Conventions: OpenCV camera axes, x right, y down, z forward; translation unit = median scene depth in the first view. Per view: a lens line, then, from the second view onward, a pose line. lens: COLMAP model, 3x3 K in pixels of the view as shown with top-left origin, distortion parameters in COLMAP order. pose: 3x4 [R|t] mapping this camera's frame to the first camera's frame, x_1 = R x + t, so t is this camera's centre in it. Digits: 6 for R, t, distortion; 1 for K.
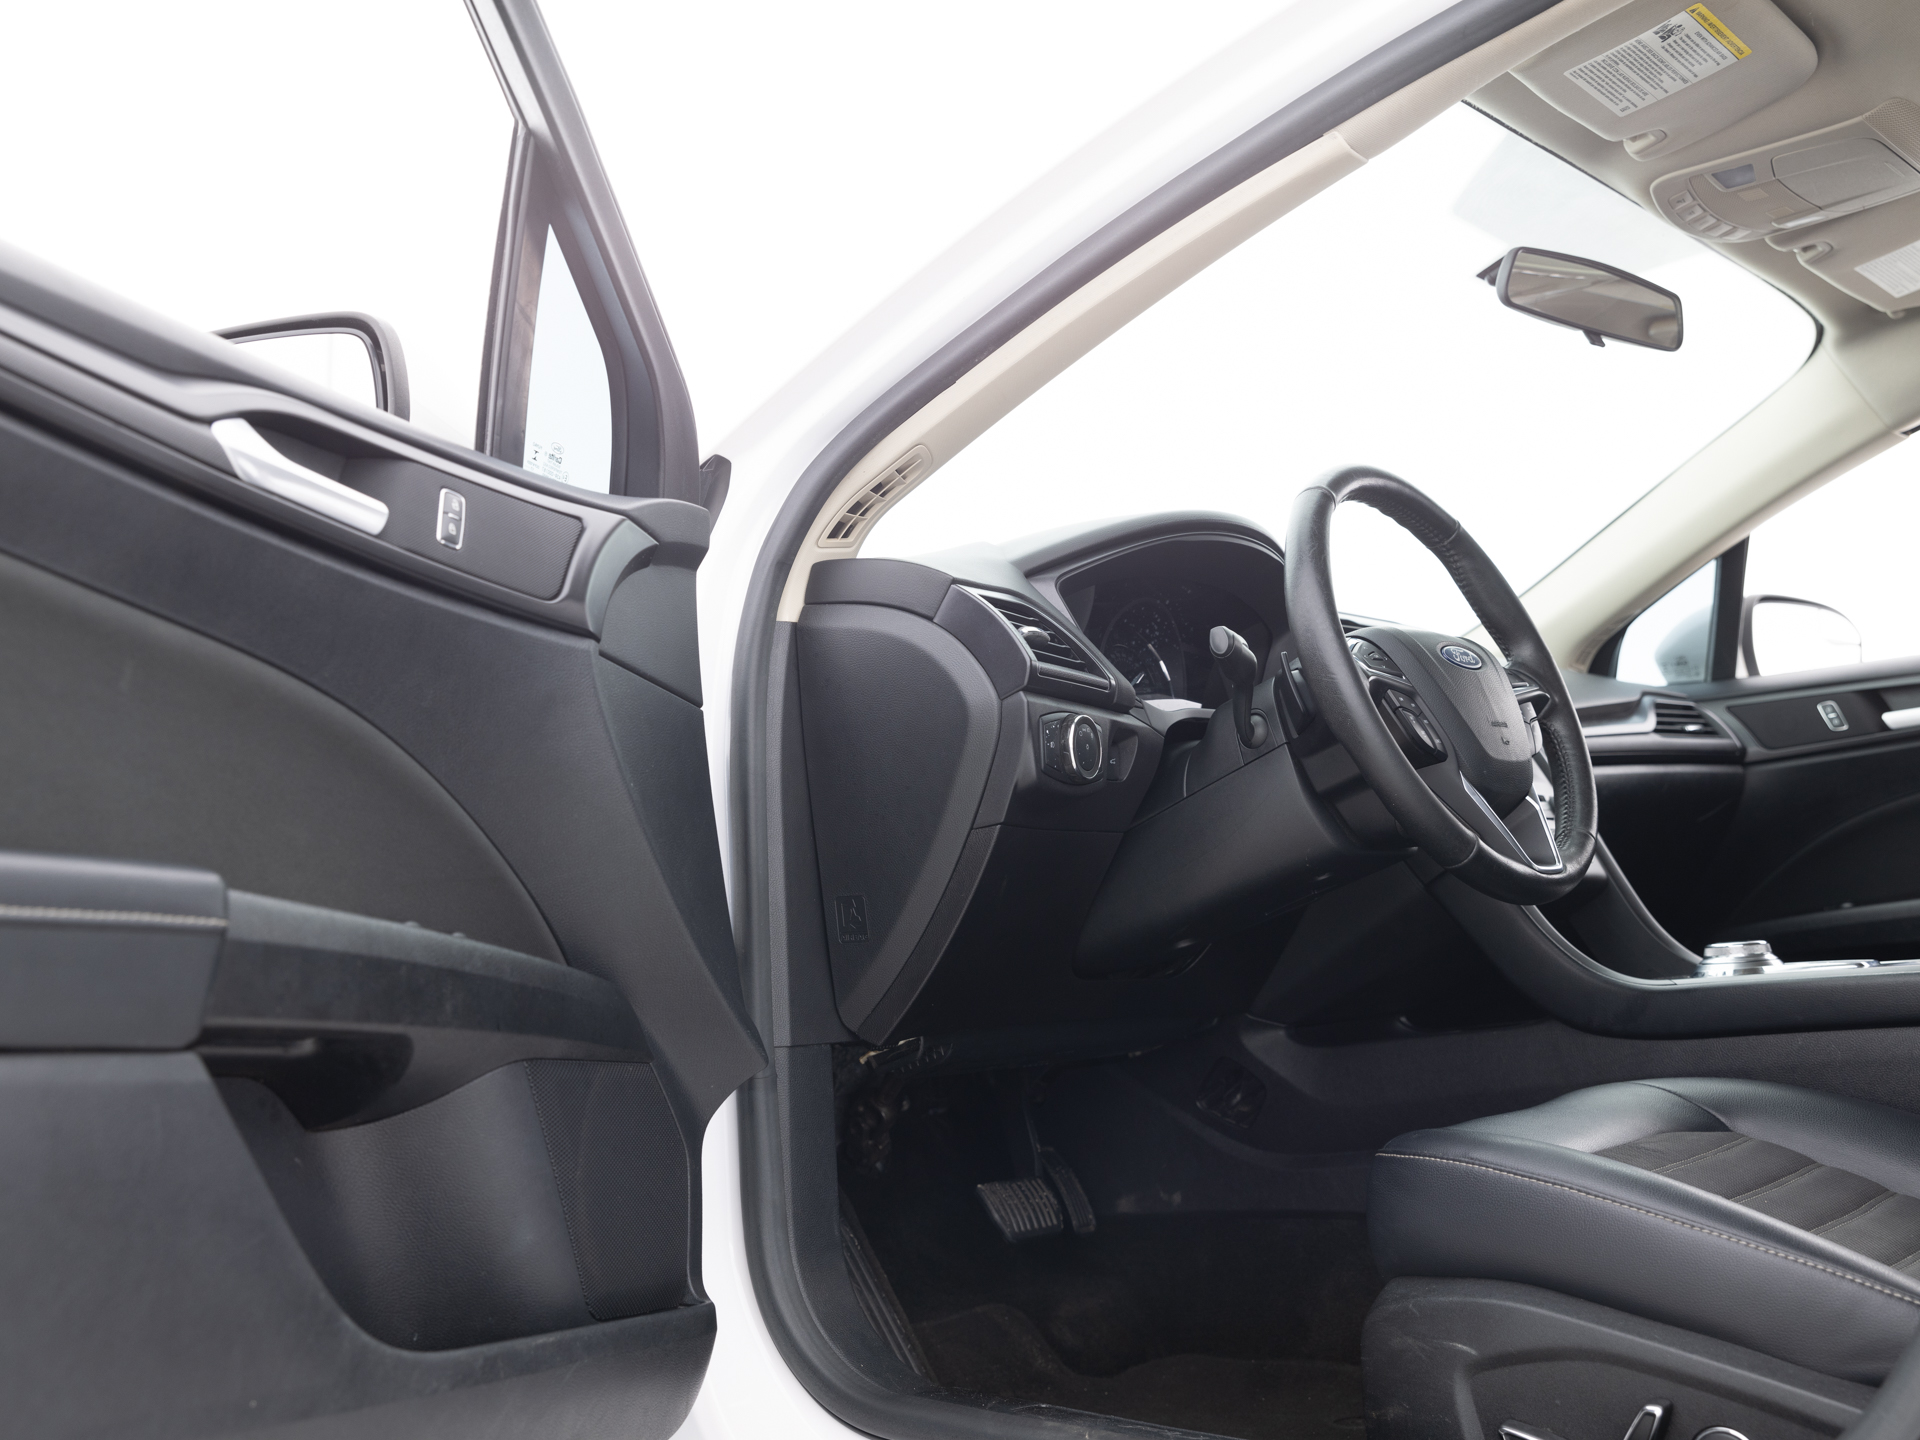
lens RADIAL K [[1879.4, 0, 960.0], [0, 1879.4, 720.0], [0, 0, 1]] dist [0.009570, -0.338213]
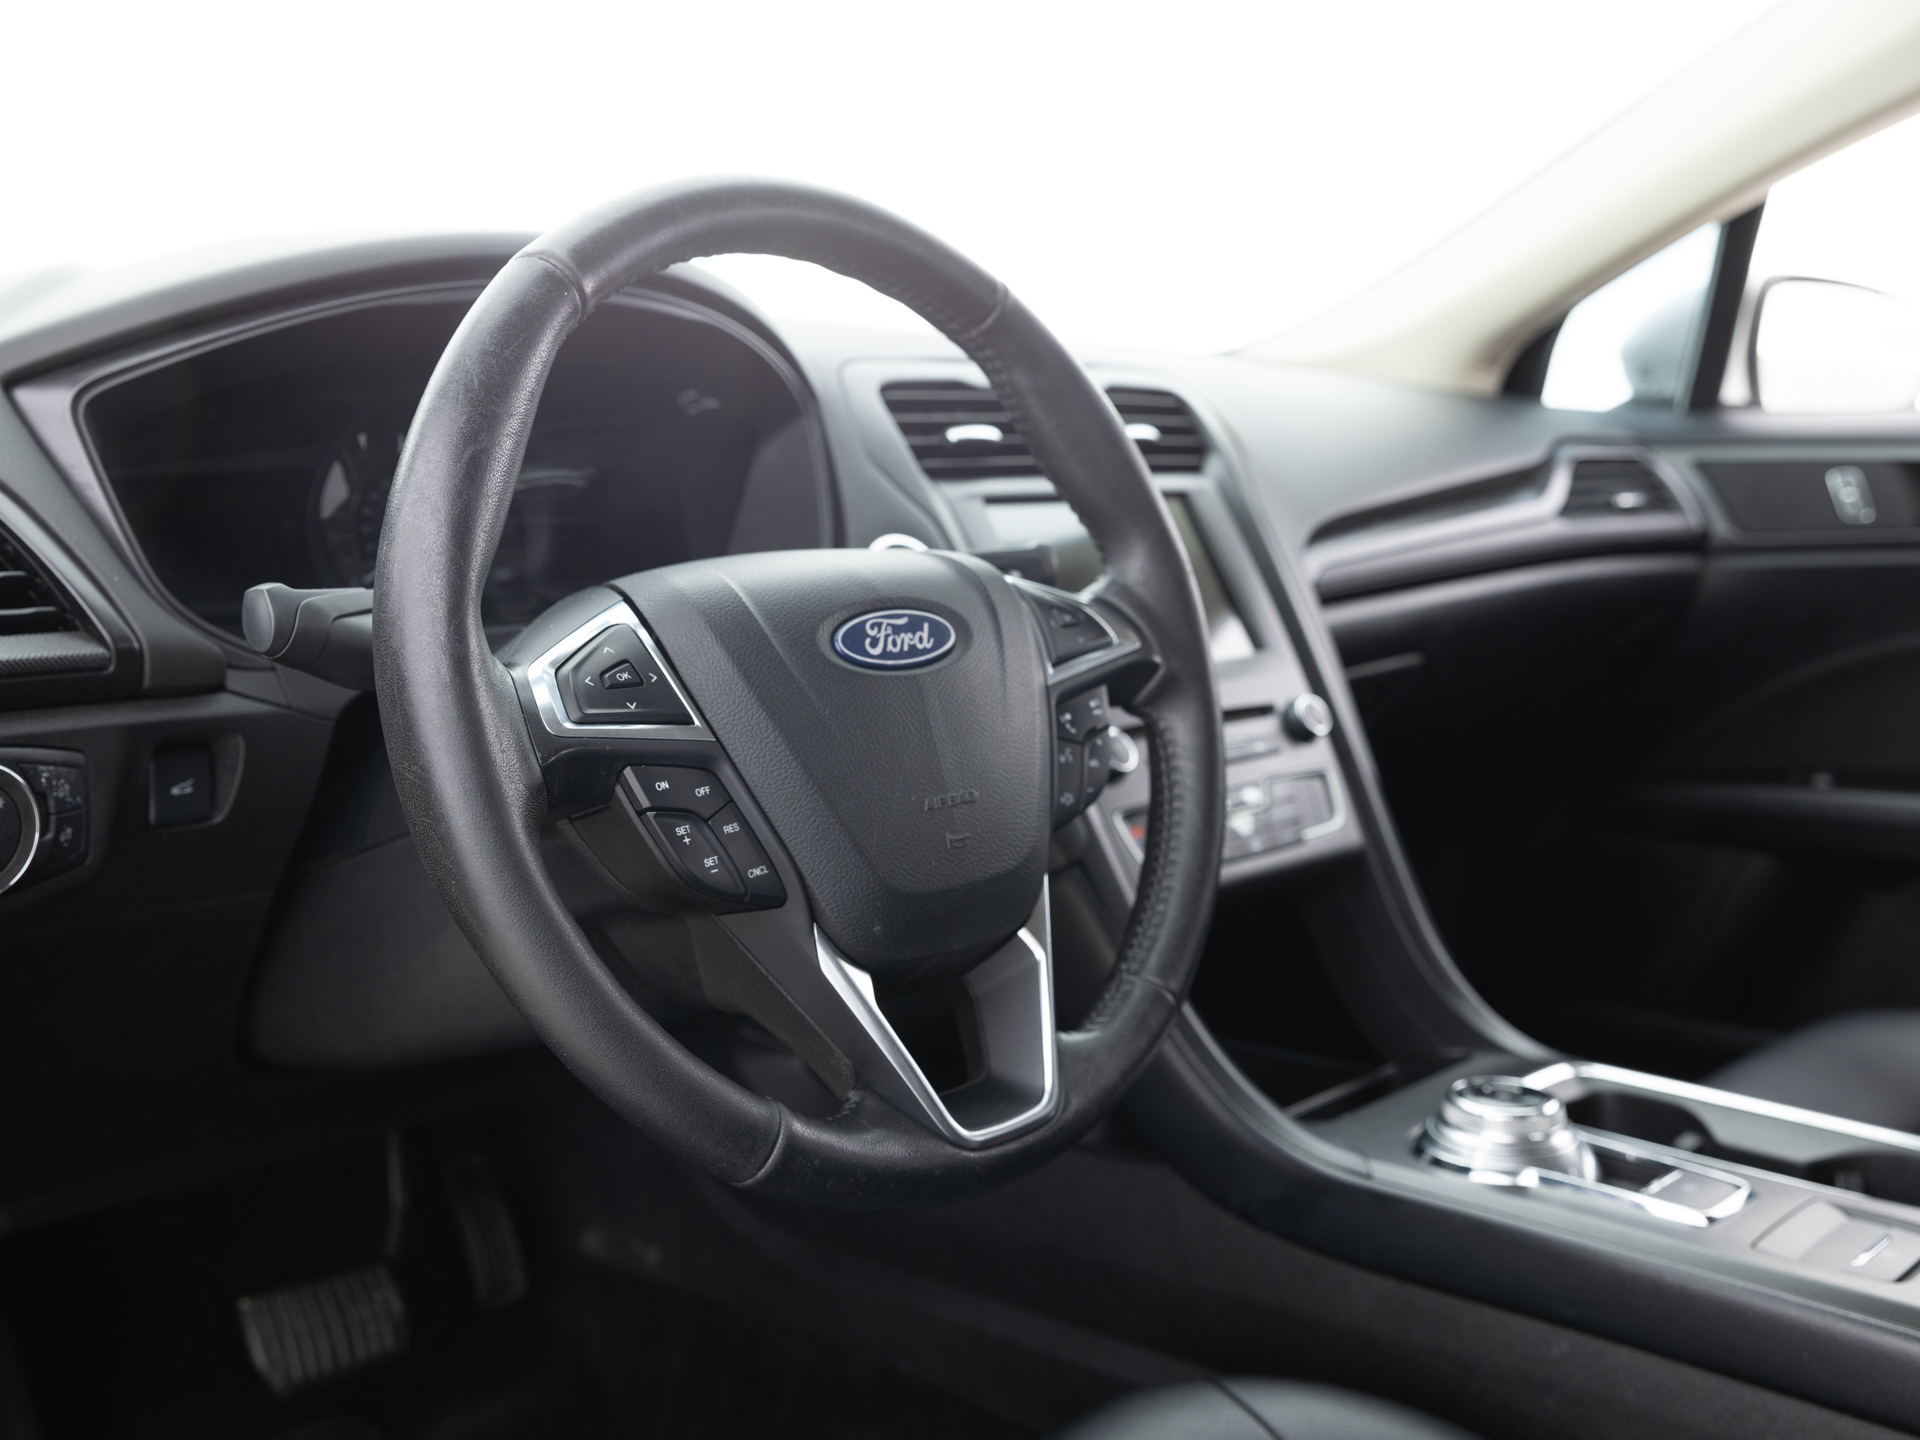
lens RADIAL K [[1879.4, 0, 960.0], [0, 1879.4, 720.0], [0, 0, 1]] dist [0.009570, -0.338213]
pose [[0.997559, 0.065923, -0.023020, 0.179756], [-0.057487, 0.962492, 0.265151, -0.082525], [0.039636, -0.263180, 0.963932, 0.339836]]
